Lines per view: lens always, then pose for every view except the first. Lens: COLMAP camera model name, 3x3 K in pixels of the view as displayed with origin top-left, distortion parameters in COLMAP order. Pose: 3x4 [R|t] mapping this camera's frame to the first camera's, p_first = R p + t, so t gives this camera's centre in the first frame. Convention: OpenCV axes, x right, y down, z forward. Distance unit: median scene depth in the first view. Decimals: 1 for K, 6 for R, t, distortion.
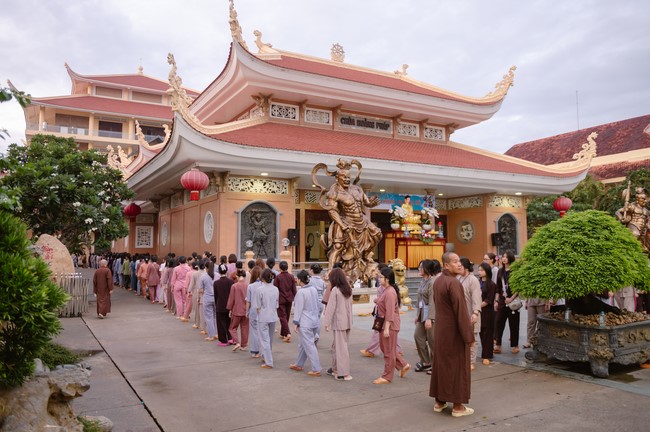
lens RADIAL K [[502.3, 0, 325.3], [0, 502.3, 212.7], [0, 0, 1]] dist [-0.028923, -0.001436]
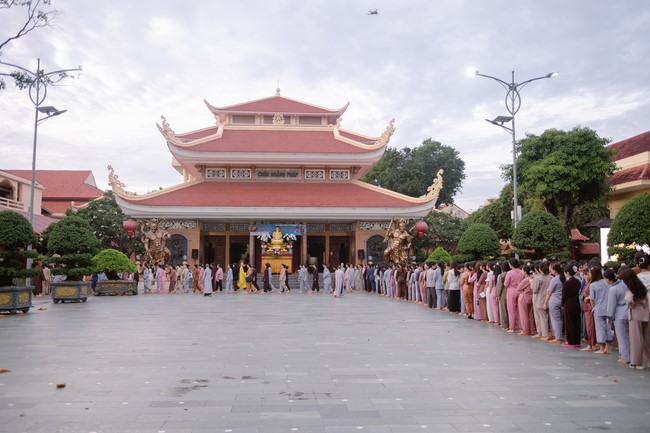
lens RADIAL K [[640.6, 0, 324.8], [0, 640.6, 217.6], [0, 0, 1]] dist [0.015528, 0.000000]
pose [[0.900676, -0.026338, -0.433692, 0.977654], [0.028236, 0.999599, -0.002065, -0.044096], [0.433572, -0.010386, 0.901059, -0.594057]]
